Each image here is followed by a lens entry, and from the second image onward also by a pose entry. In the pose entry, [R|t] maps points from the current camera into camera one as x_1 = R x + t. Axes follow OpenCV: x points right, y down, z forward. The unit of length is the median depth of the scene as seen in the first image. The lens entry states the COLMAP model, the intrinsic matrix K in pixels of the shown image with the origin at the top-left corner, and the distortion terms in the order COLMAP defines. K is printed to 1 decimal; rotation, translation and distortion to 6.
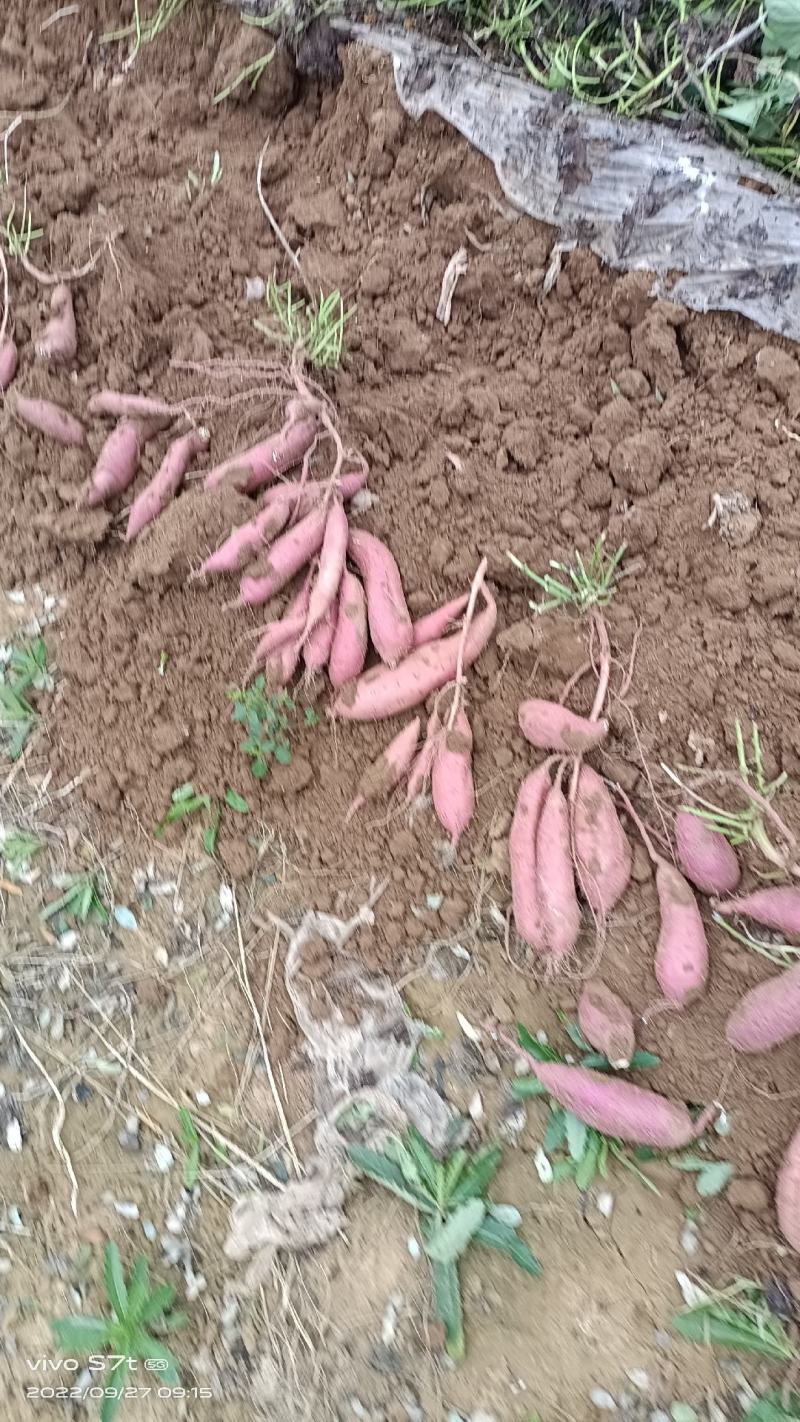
lens RADIAL K [[1024.4, 0, 401.0], [0, 1024.4, 709.6], [0, 0, 1]] dist [-0.004790, -0.014353]
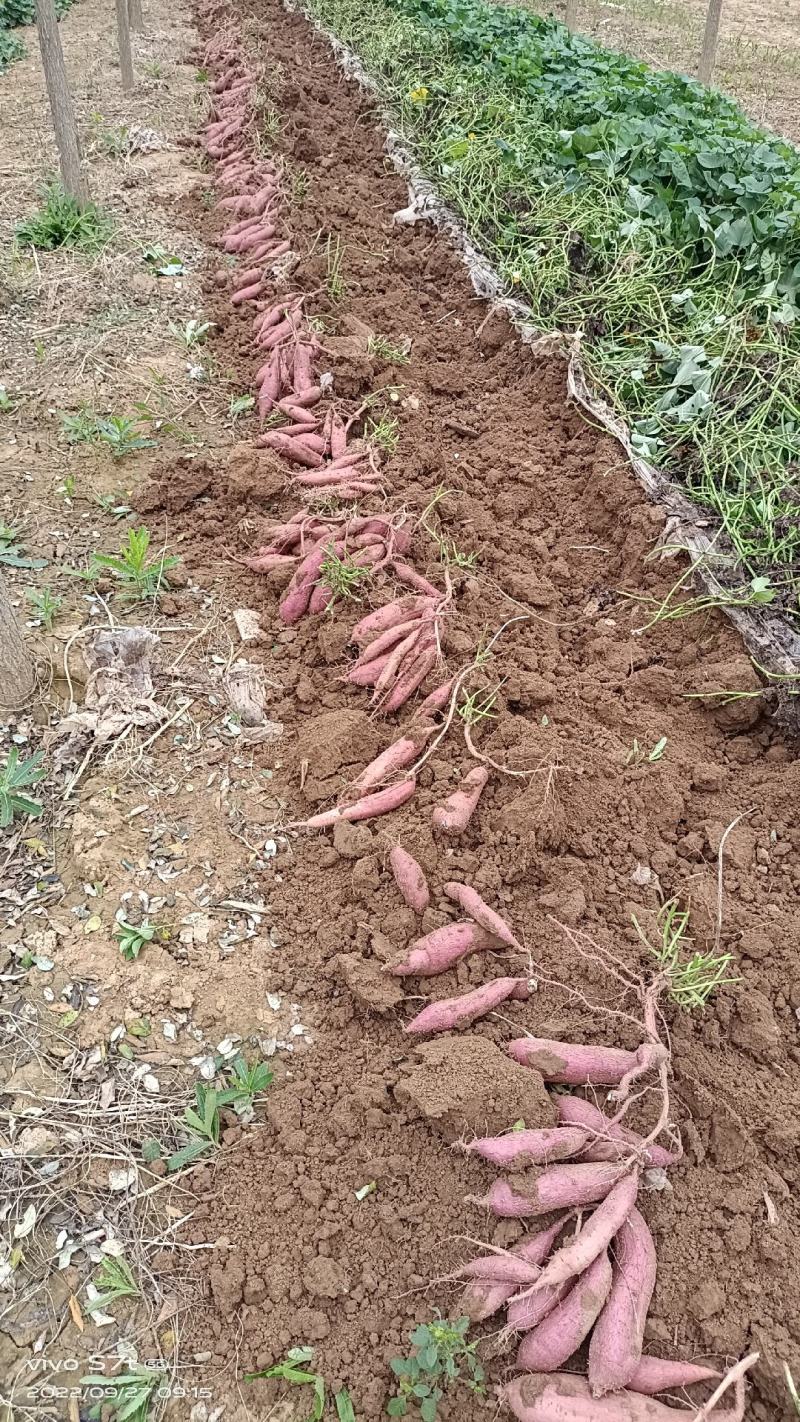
lens RADIAL K [[1024.4, 0, 399.3], [0, 1024.4, 710.0], [0, 0, 1]] dist [-0.004790, -0.014353]
pose [[0.805979, 0.528547, -0.266527, -0.177698], [-0.591161, 0.741864, -0.316491, -0.084236], [0.030447, 0.412645, 0.910383, 0.008721]]
